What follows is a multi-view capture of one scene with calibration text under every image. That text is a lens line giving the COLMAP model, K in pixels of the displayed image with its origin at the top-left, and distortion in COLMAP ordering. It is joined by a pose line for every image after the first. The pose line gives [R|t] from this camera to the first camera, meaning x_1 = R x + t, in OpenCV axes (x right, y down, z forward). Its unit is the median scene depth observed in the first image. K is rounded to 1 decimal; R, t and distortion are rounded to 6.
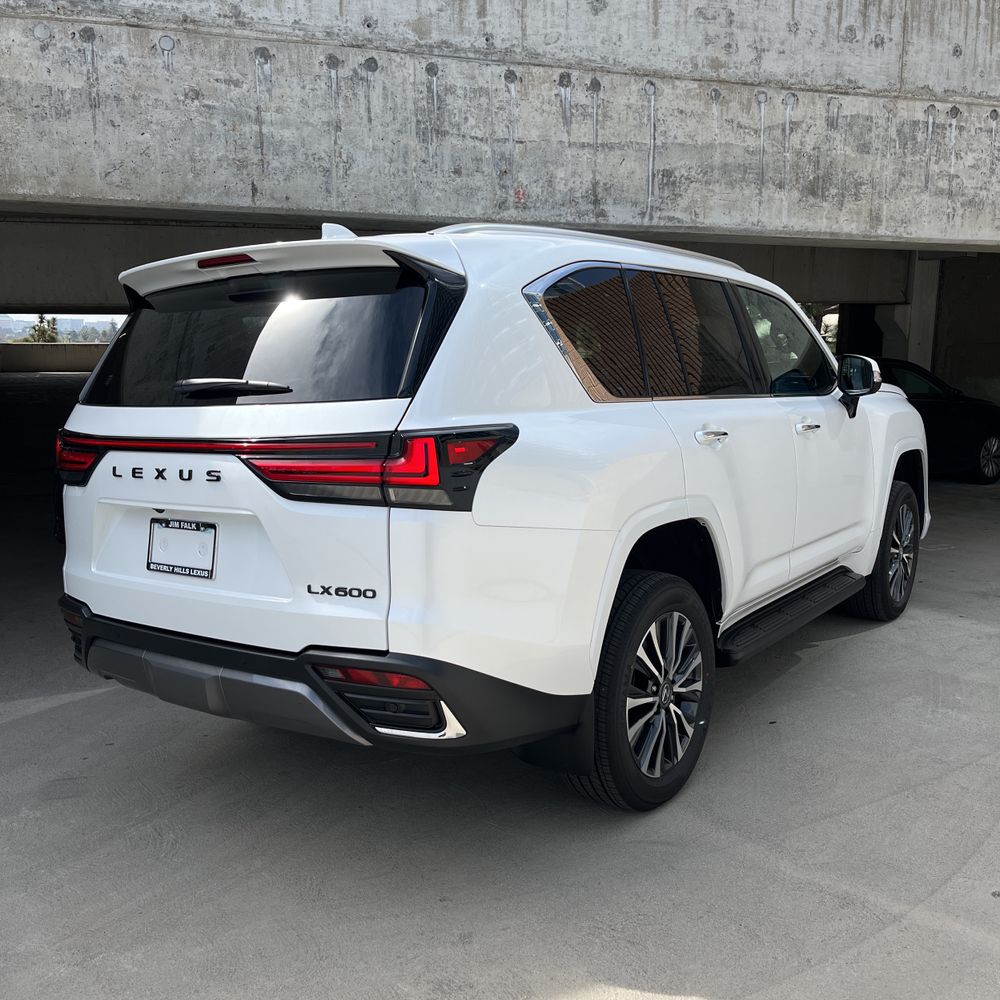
lens RADIAL K [[1025.3, 0, 504.0], [0, 1025.3, 514.0], [0, 0, 1]] dist [0.013130, 0.000000]
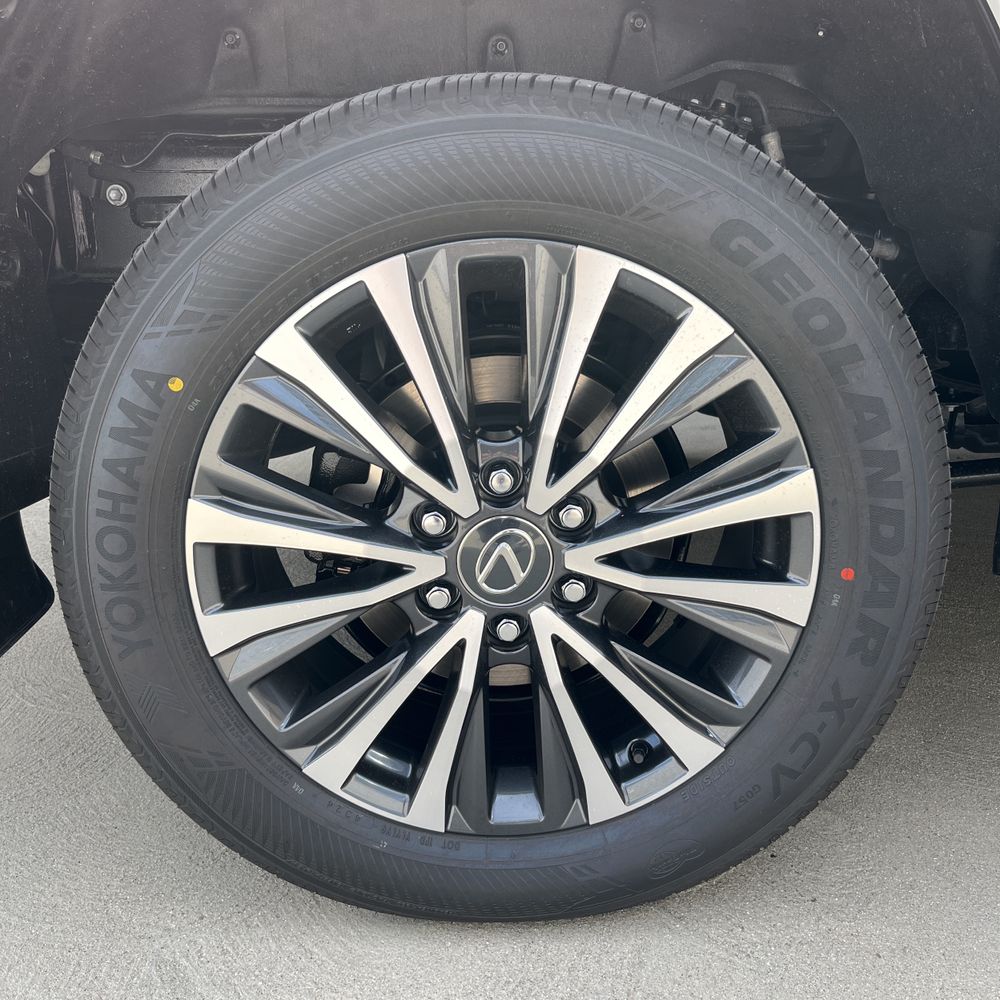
lens RADIAL K [[1025.3, 0, 507.2], [0, 1025.3, 487.9], [0, 0, 1]] dist [0.013130, 0.000000]
pose [[0.601332, 0.249243, -0.759129, 0.230323], [-0.121800, 0.967591, 0.221205, 0.064857], [0.789661, -0.040556, 0.612202, 0.549844]]
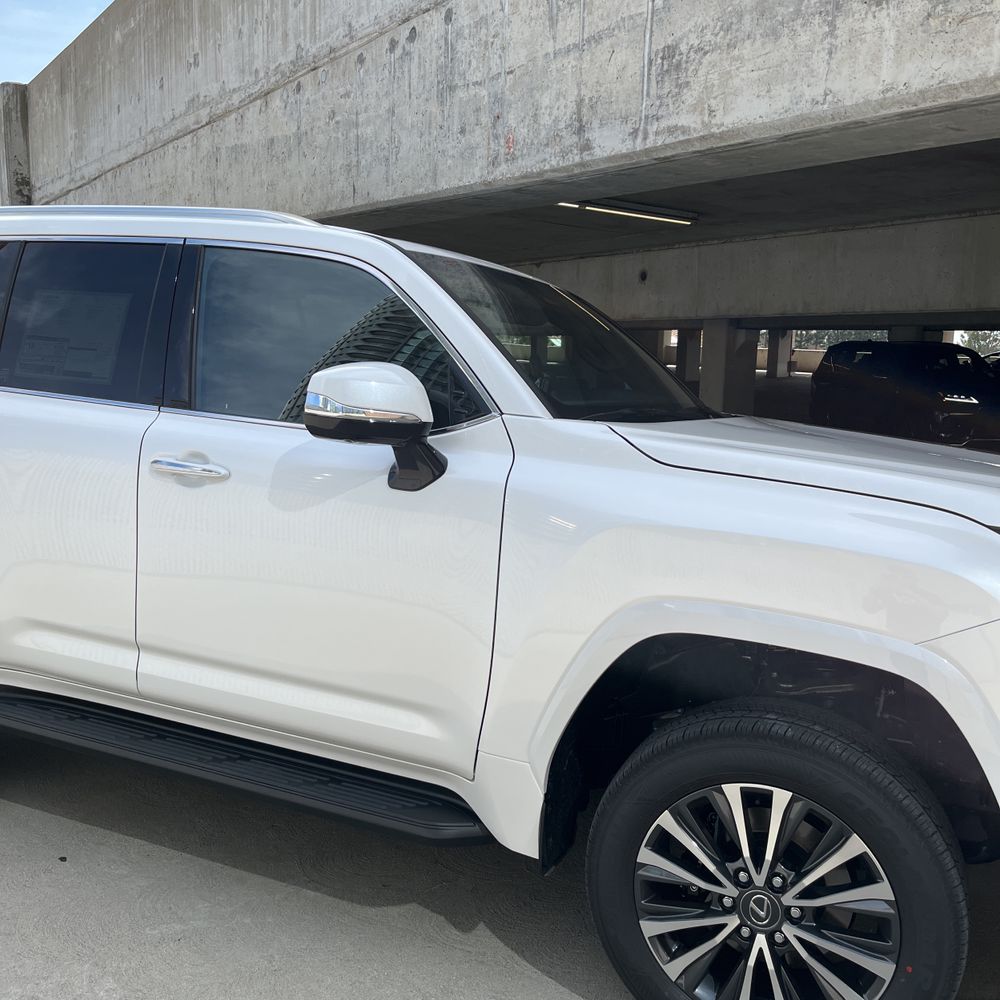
lens RADIAL K [[1025.3, 0, 509.0], [0, 1025.3, 496.6], [0, 0, 1]] dist [0.013130, 0.000000]
pose [[0.194544, 0.156937, -0.968258, 0.777541], [-0.195724, 0.973478, 0.118458, -0.148844], [0.961168, 0.166466, 0.220101, 0.876980]]
